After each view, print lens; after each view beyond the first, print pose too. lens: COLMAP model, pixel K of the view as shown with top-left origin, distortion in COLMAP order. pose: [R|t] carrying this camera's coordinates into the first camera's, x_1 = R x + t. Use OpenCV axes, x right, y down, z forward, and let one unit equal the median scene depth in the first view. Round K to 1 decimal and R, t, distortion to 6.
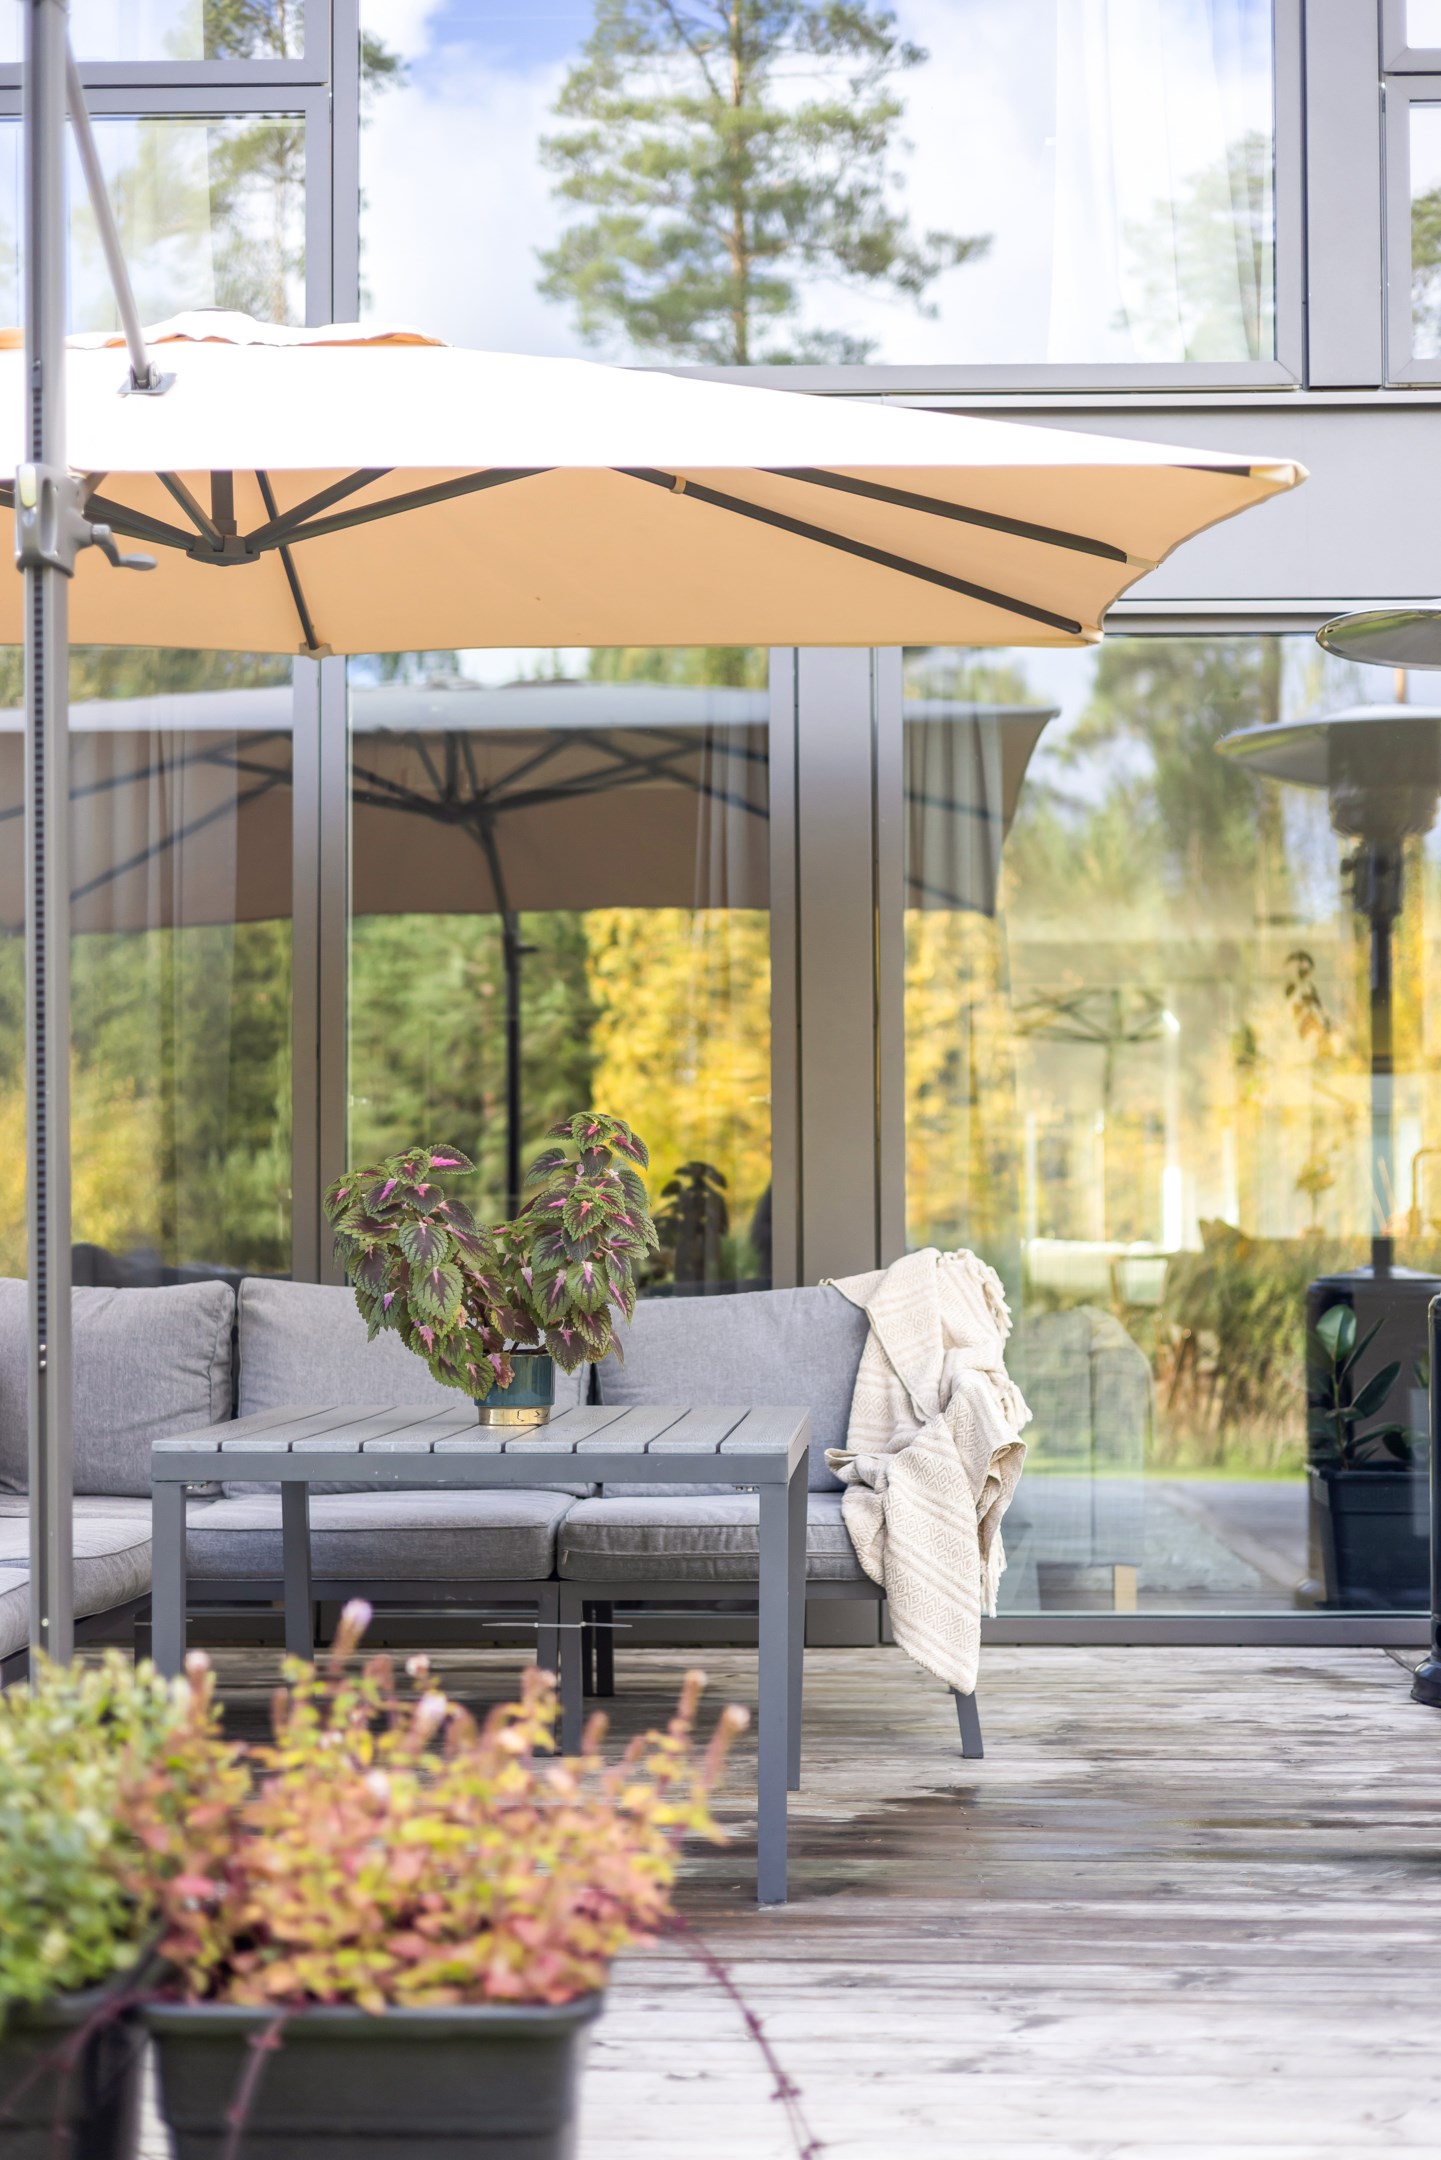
lens RADIAL K [[2327.8, 0, 720.5], [0, 2327.8, 1080.0], [0, 0, 1]] dist [0.004743, 0.006808]
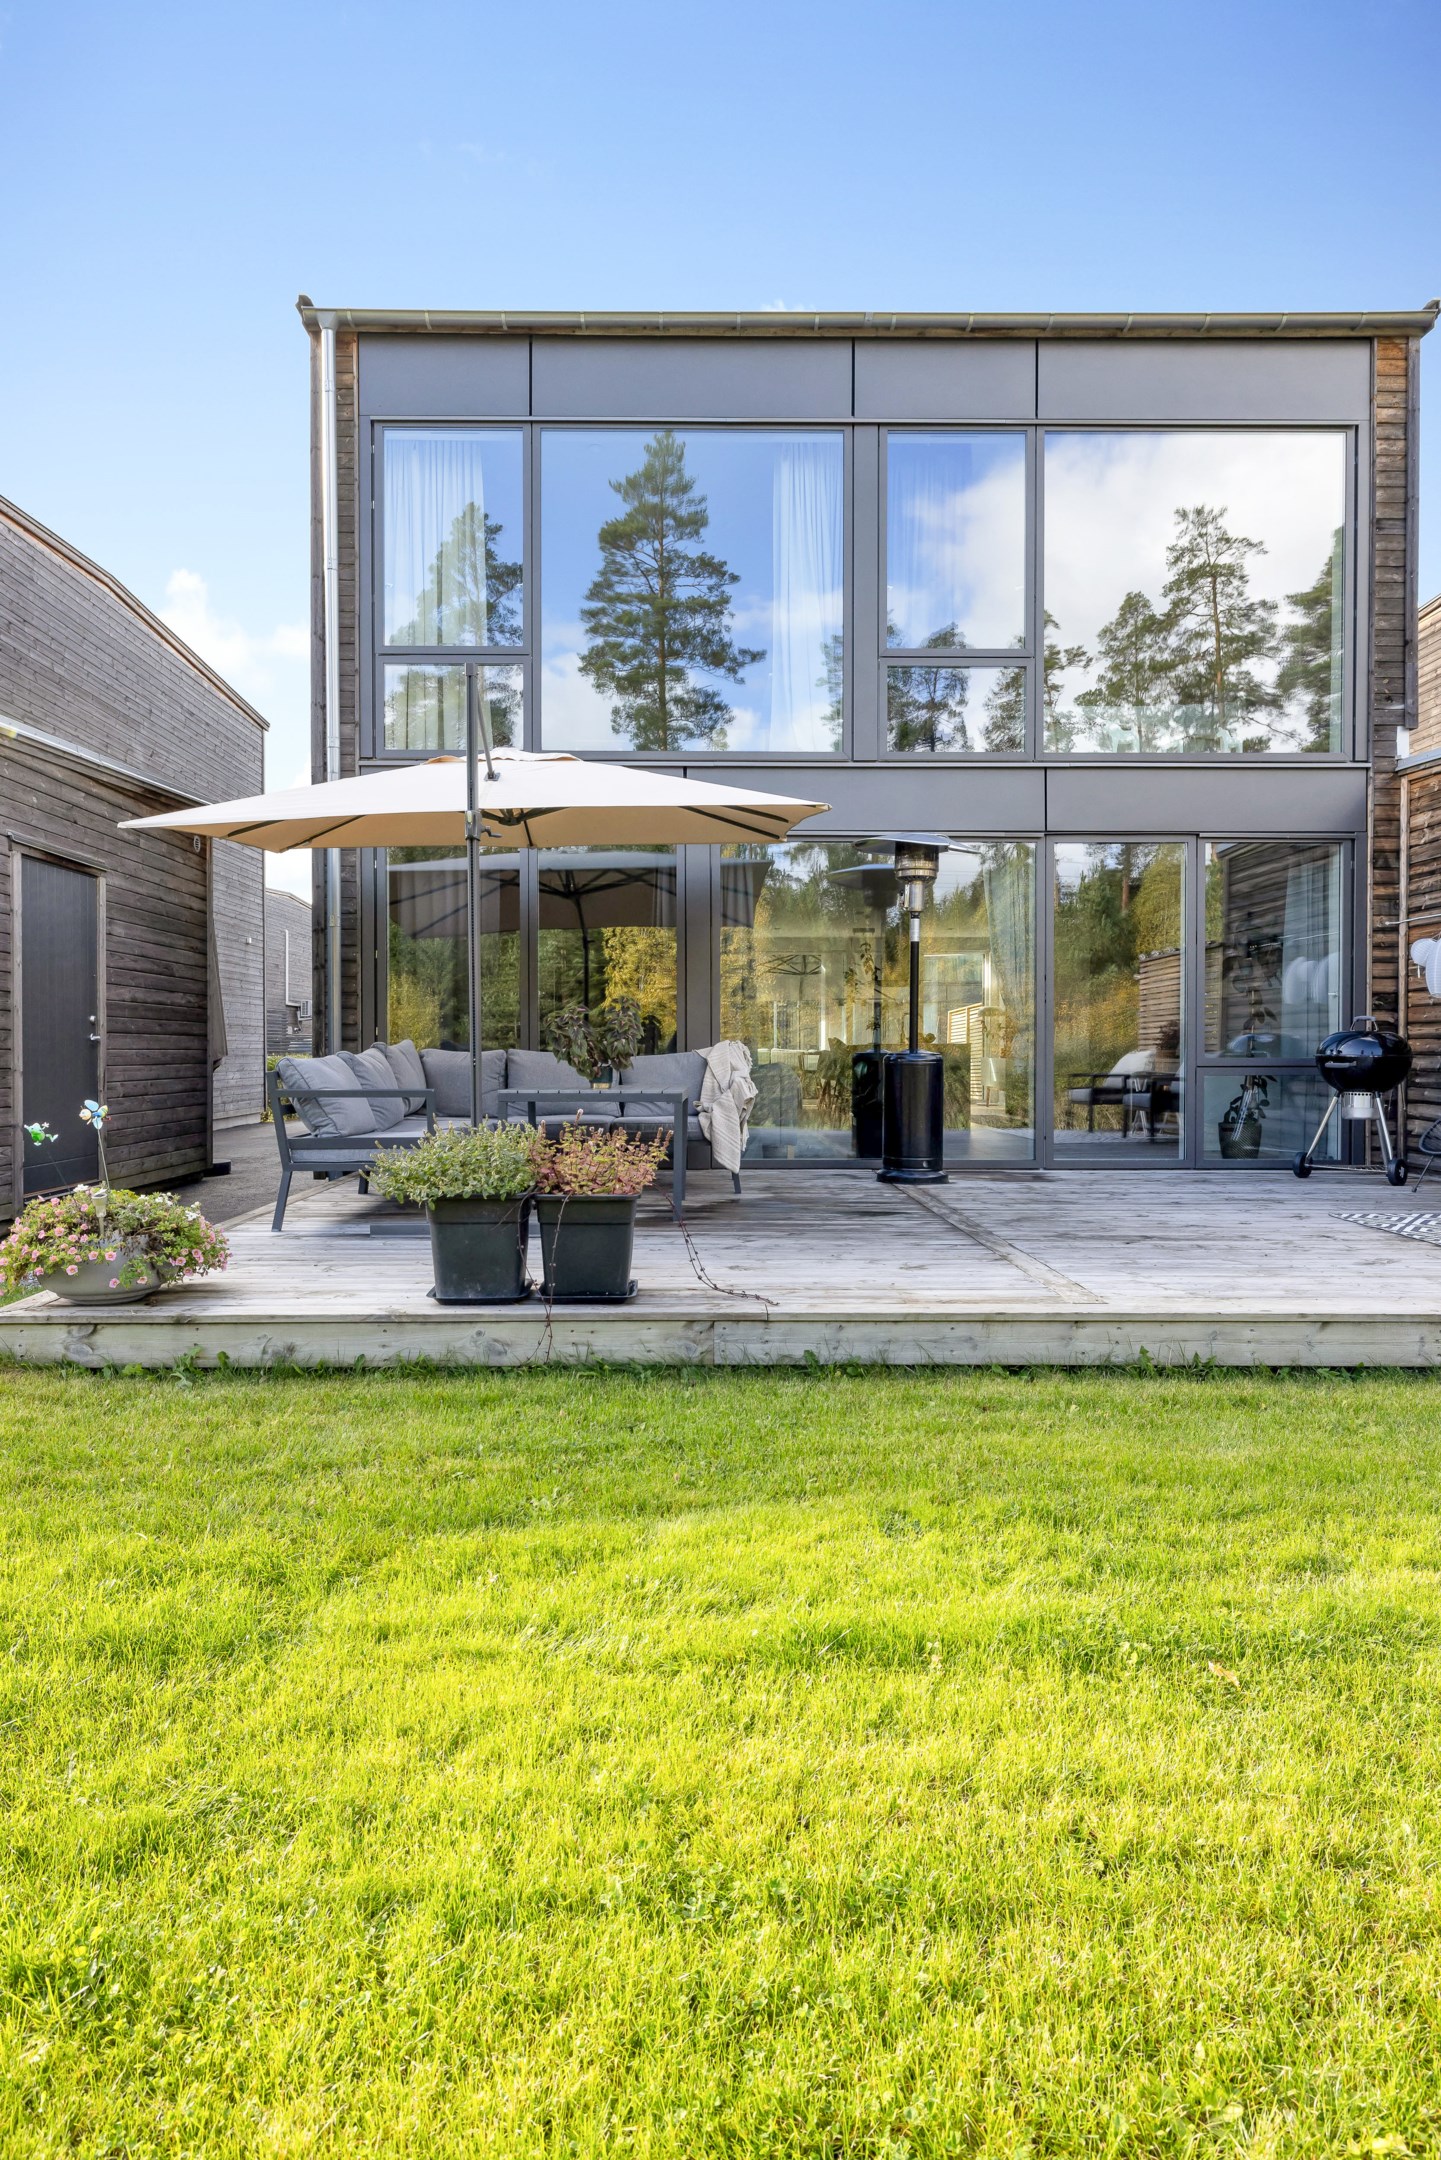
lens RADIAL K [[1190.1, 0, 677.8], [0, 1190.1, 1041.3], [0, 0, 1]] dist [0.002669, 0.001068]
pose [[0.999601, 0.004664, 0.027860, -0.019750], [-0.005805, 0.999142, 0.041002, 0.007090], [-0.027645, -0.041148, 0.998771, -0.553238]]
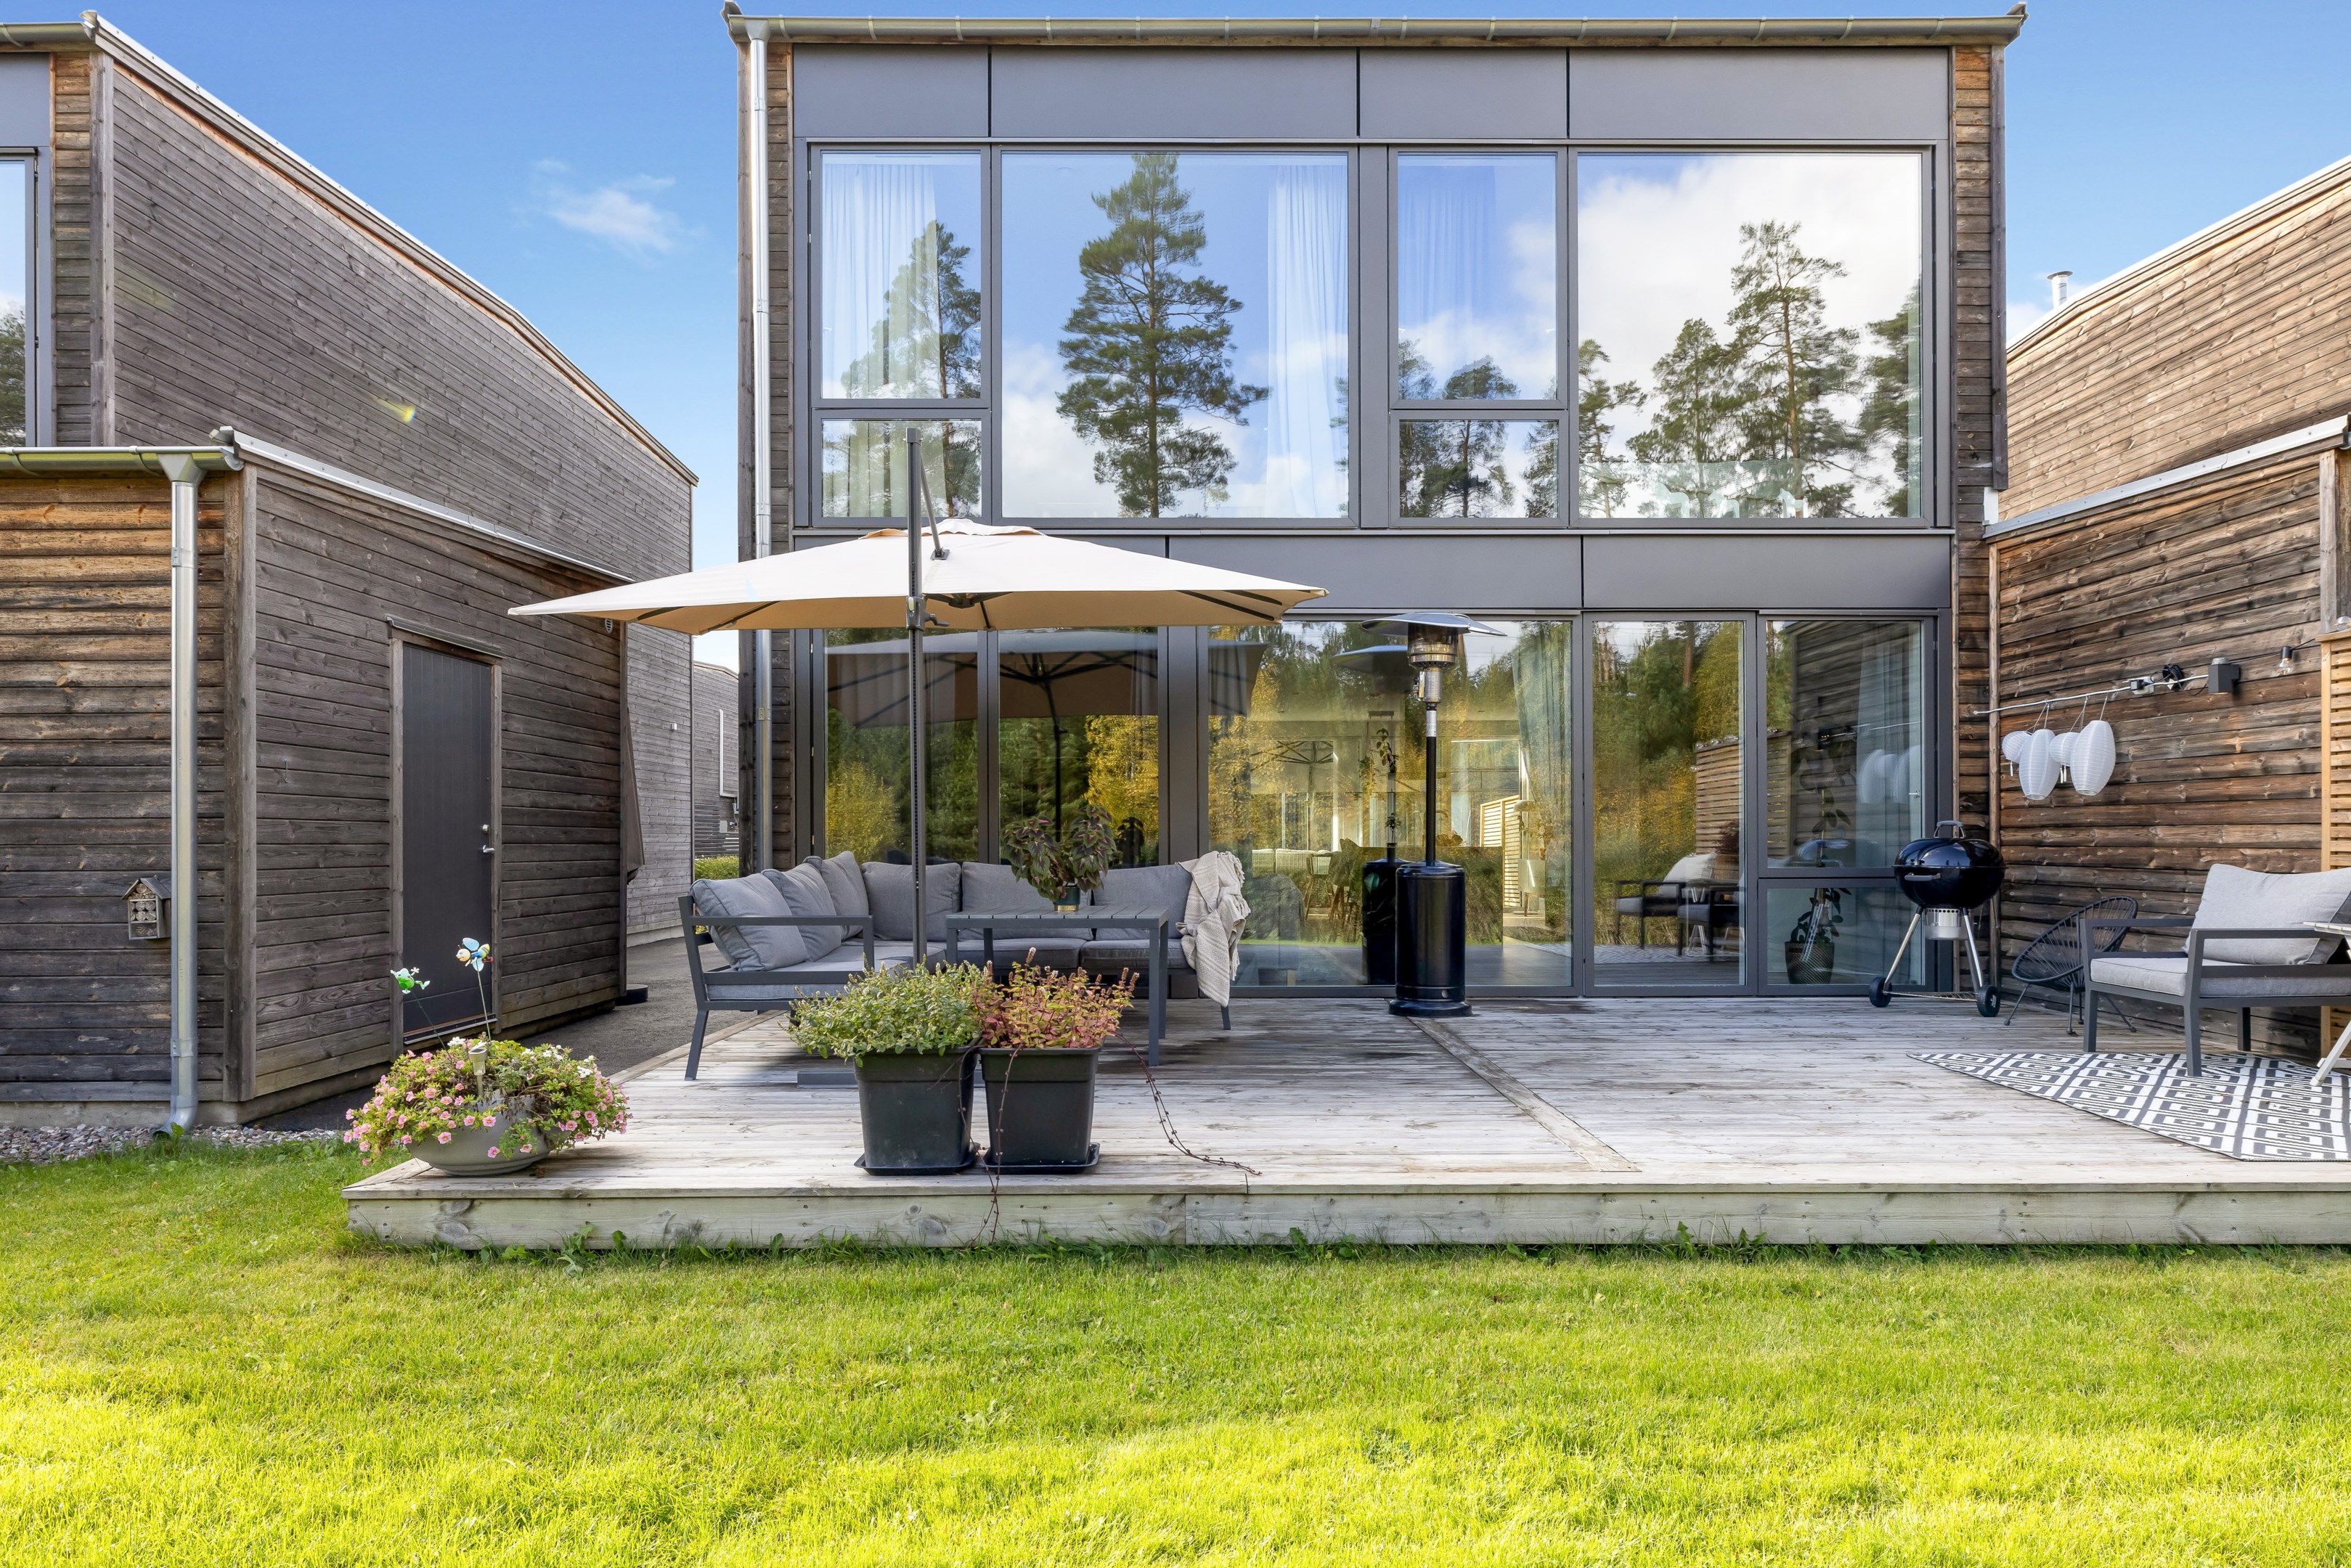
lens RADIAL K [[1372.8, 0, 1191.6], [0, 1372.8, 793.5], [0, 0, 1]] dist [-0.001299, -0.000502]
pose [[0.999631, 0.002570, 0.027049, 0.016278], [-0.003324, 0.999606, 0.027882, -0.036691], [-0.026967, -0.027962, 0.999245, -0.554738]]
